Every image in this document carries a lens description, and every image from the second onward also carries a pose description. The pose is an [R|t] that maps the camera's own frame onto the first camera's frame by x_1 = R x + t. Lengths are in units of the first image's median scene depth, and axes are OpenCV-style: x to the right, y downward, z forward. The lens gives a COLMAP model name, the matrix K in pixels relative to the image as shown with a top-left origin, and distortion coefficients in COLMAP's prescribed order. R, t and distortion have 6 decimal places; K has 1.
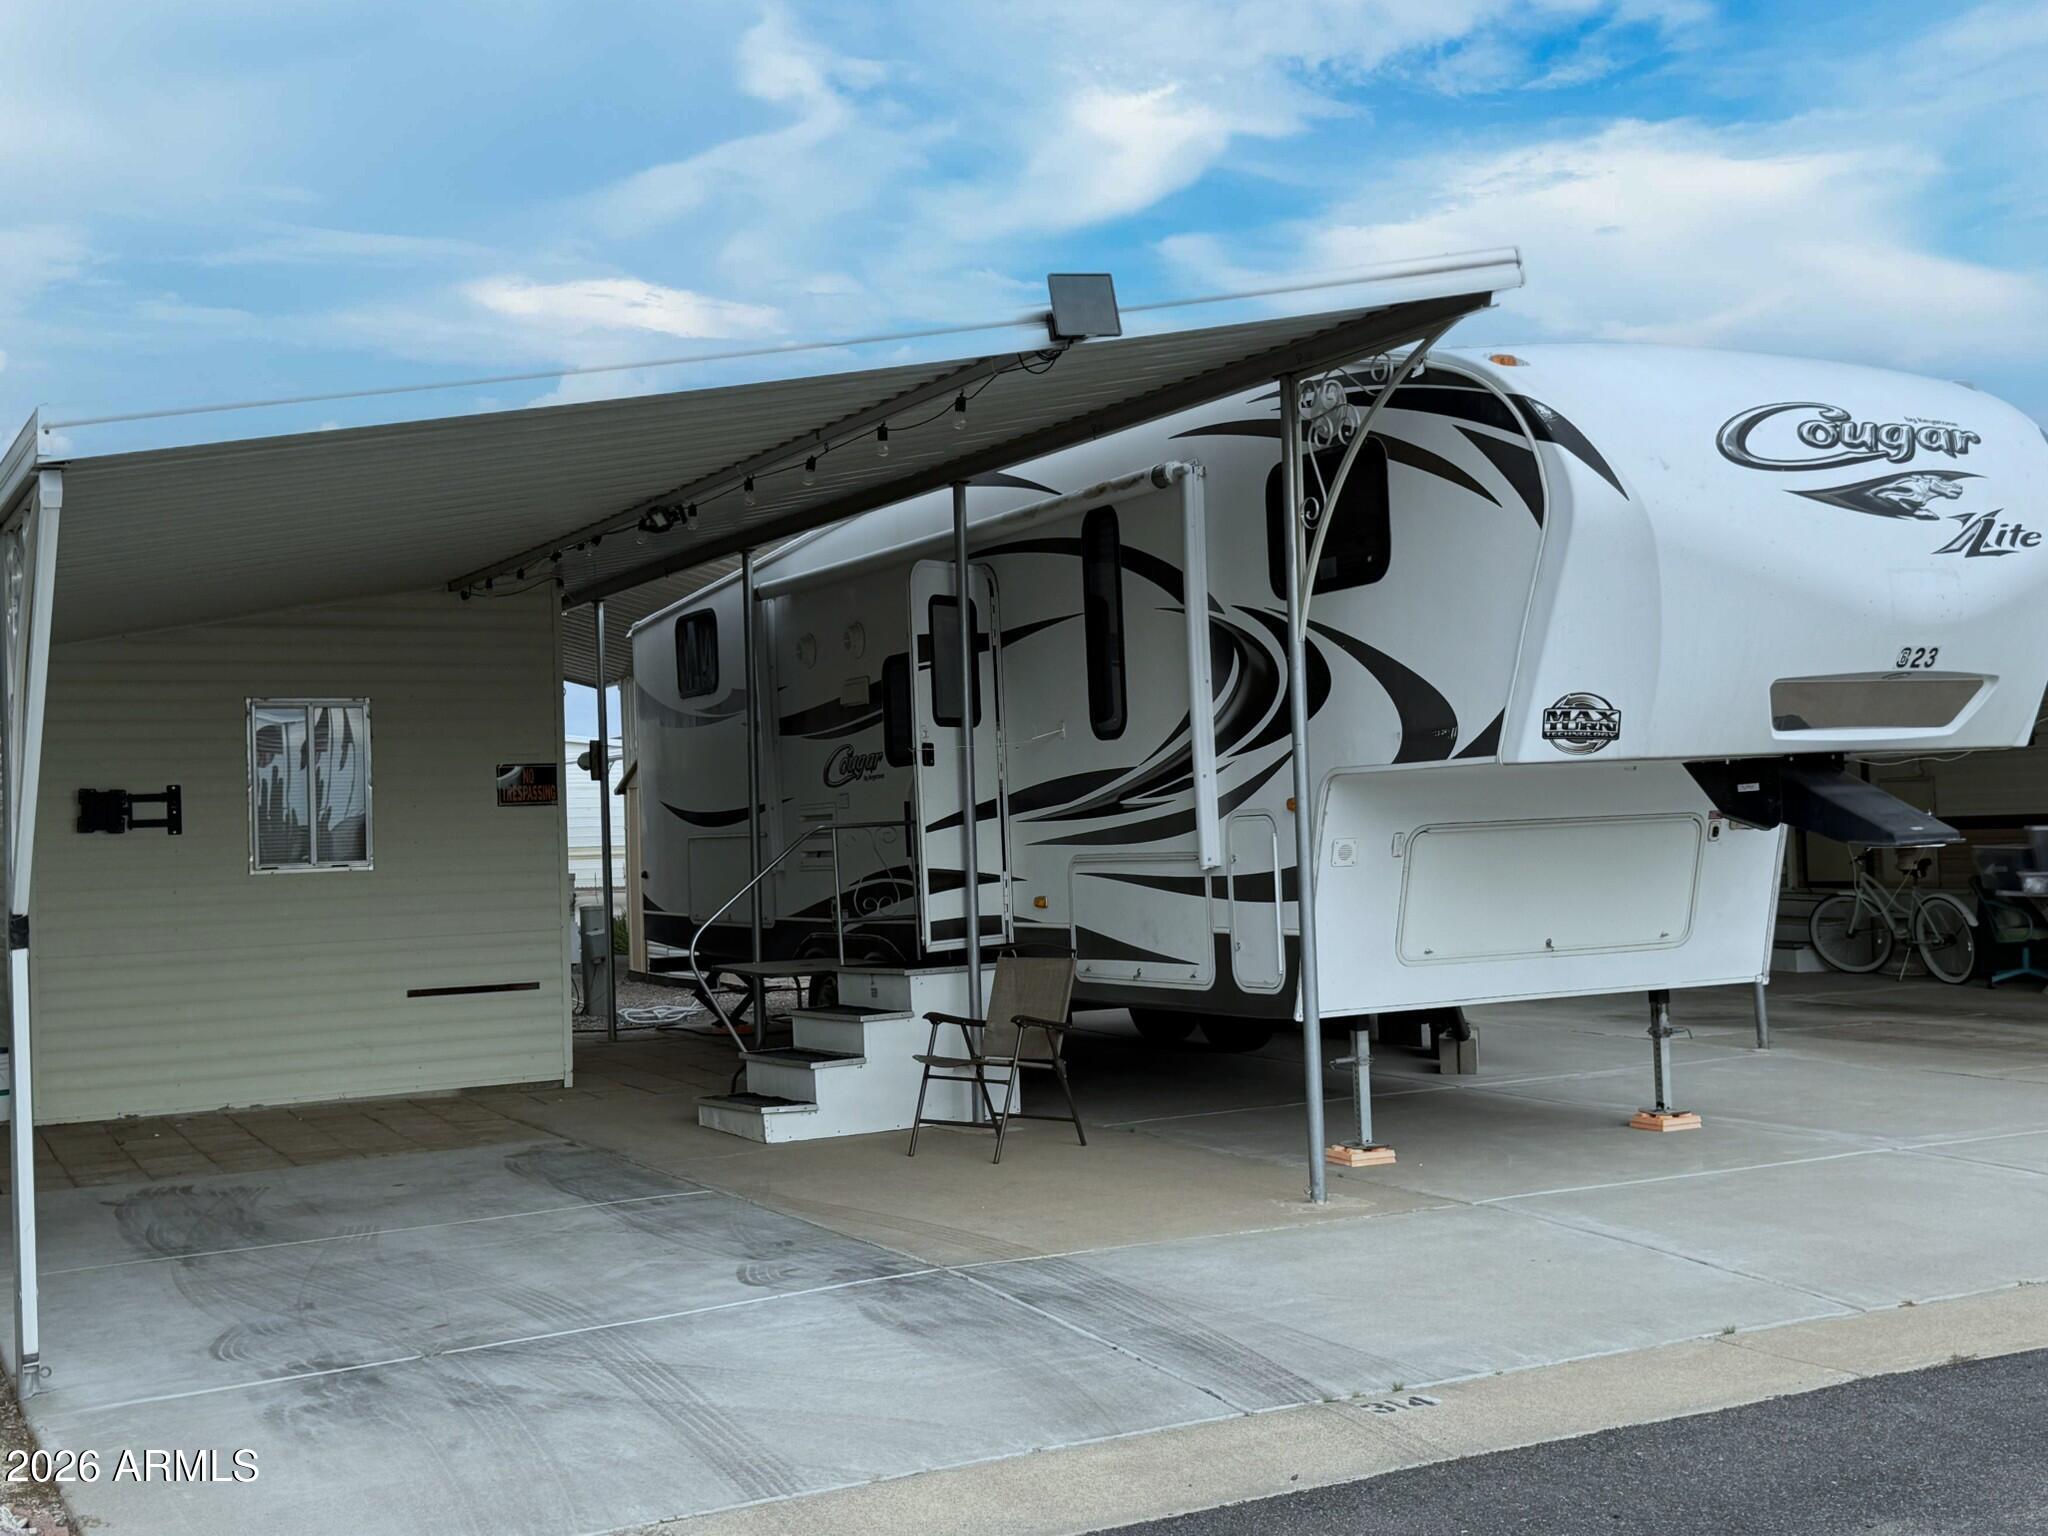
lens RADIAL K [[2377.1, 0, 1031.0], [0, 2377.1, 767.7], [0, 0, 1]] dist [0.099469, 0.000000]
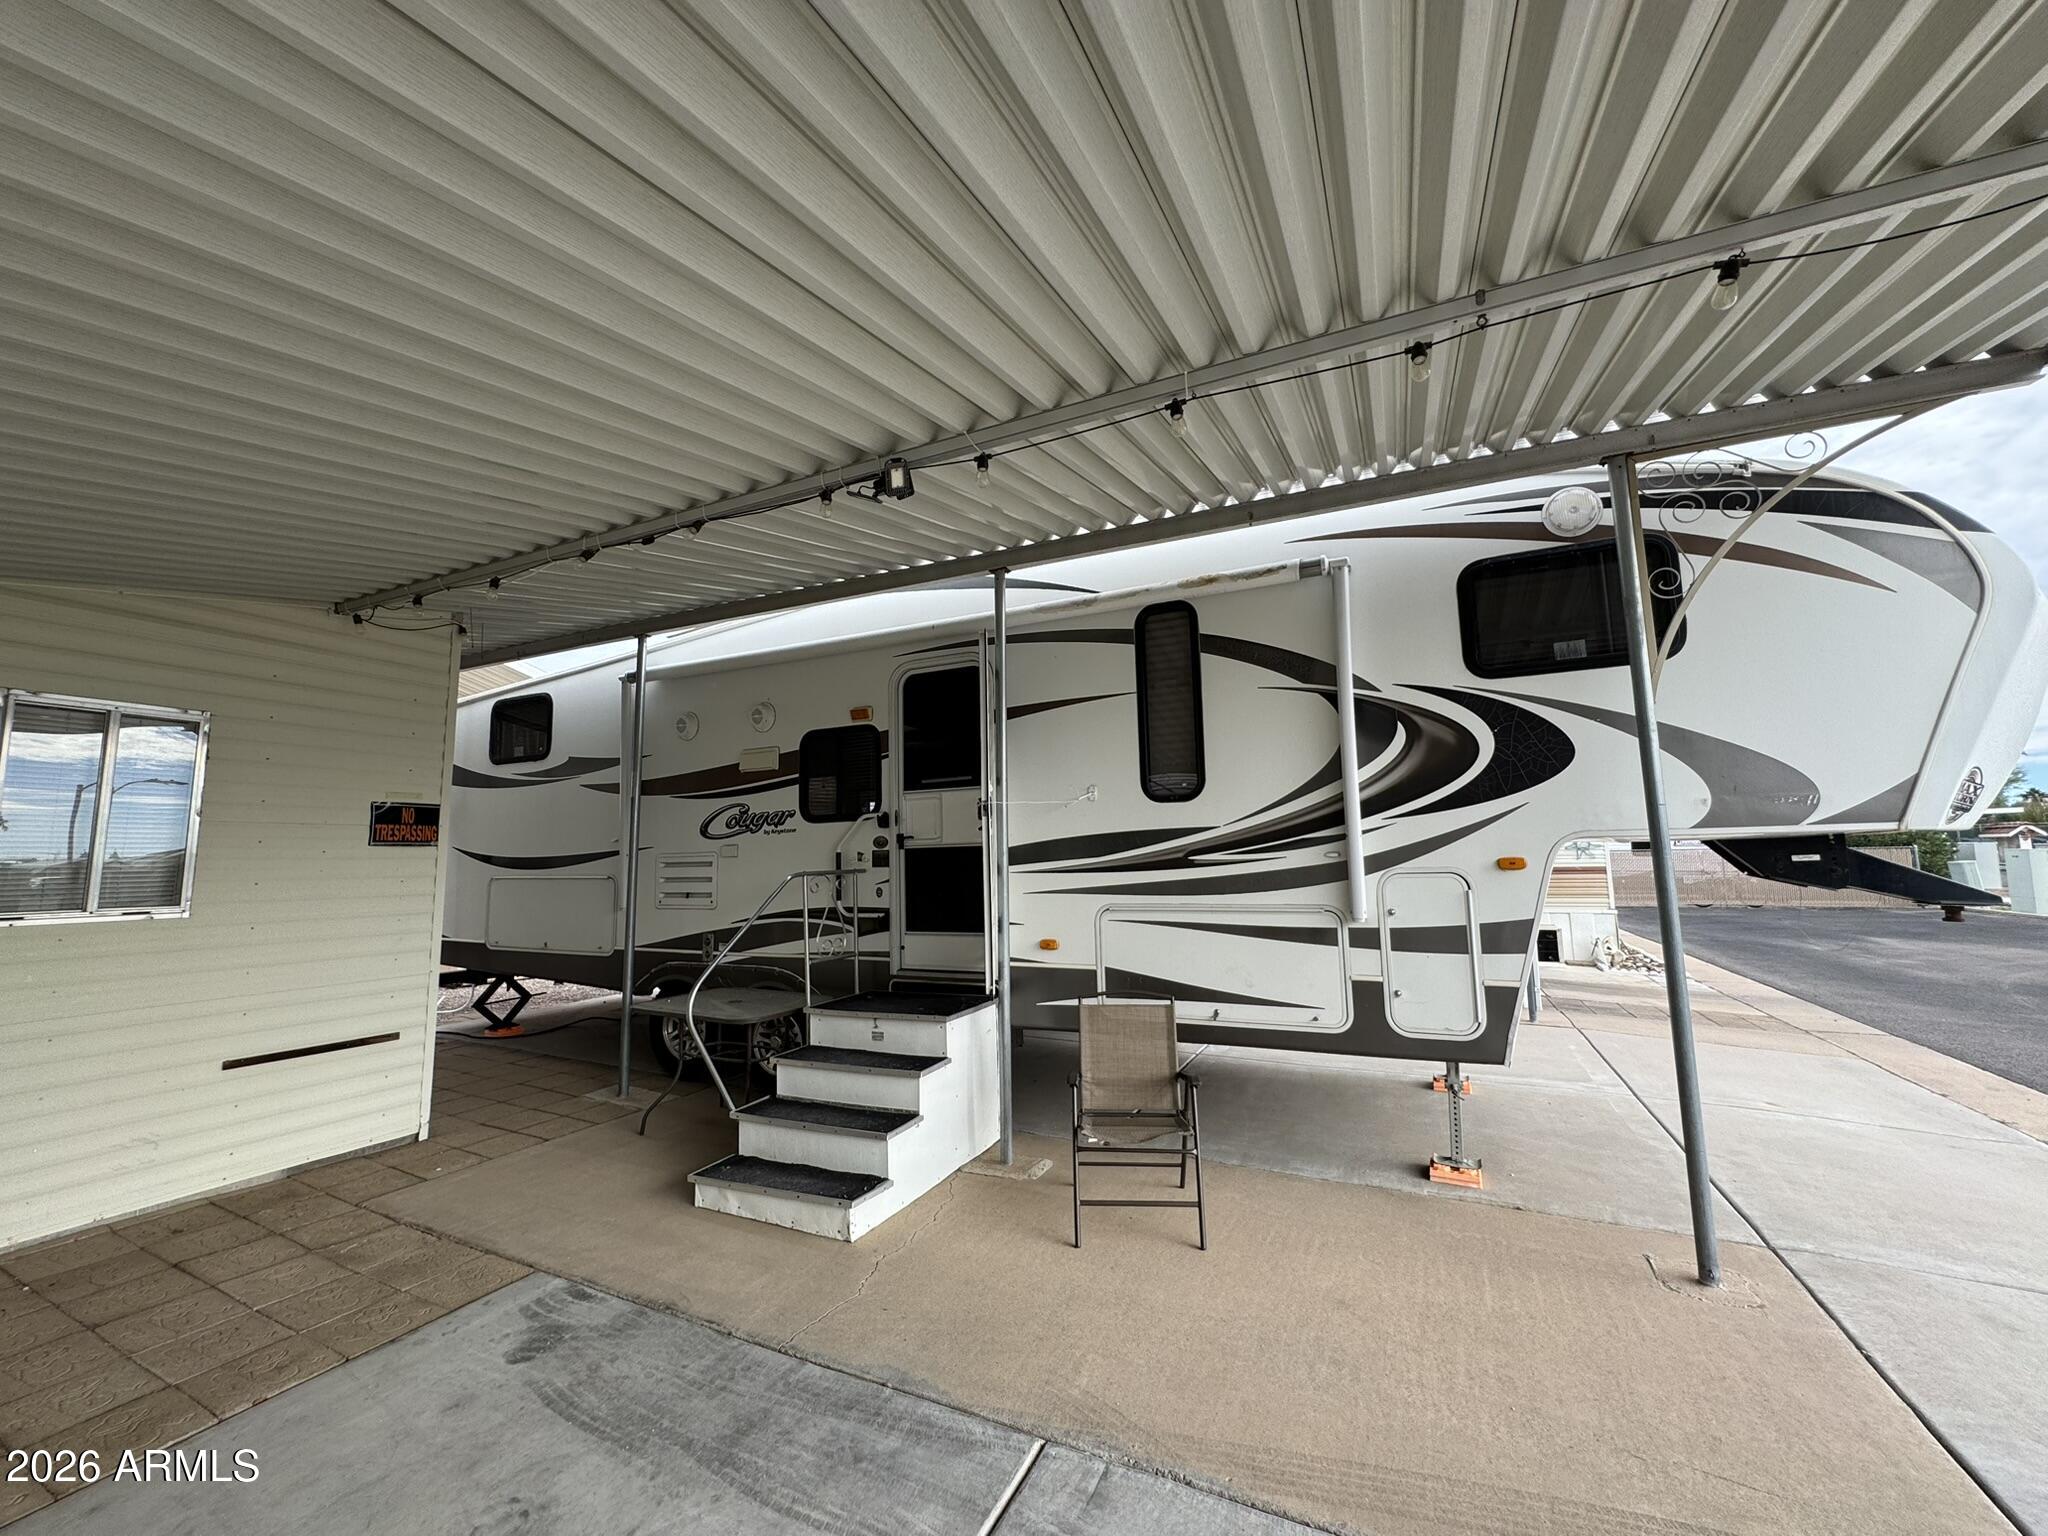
lens RADIAL K [[817.4, 0, 1007.6], [0, 817.4, 768.5], [0, 0, 1]] dist [-0.005281, 0.000925]
pose [[0.807441, 0.087178, 0.583472, -0.247650], [-0.028609, 0.993644, -0.108872, 0.016104], [-0.589255, 0.071215, 0.804803, 0.696541]]
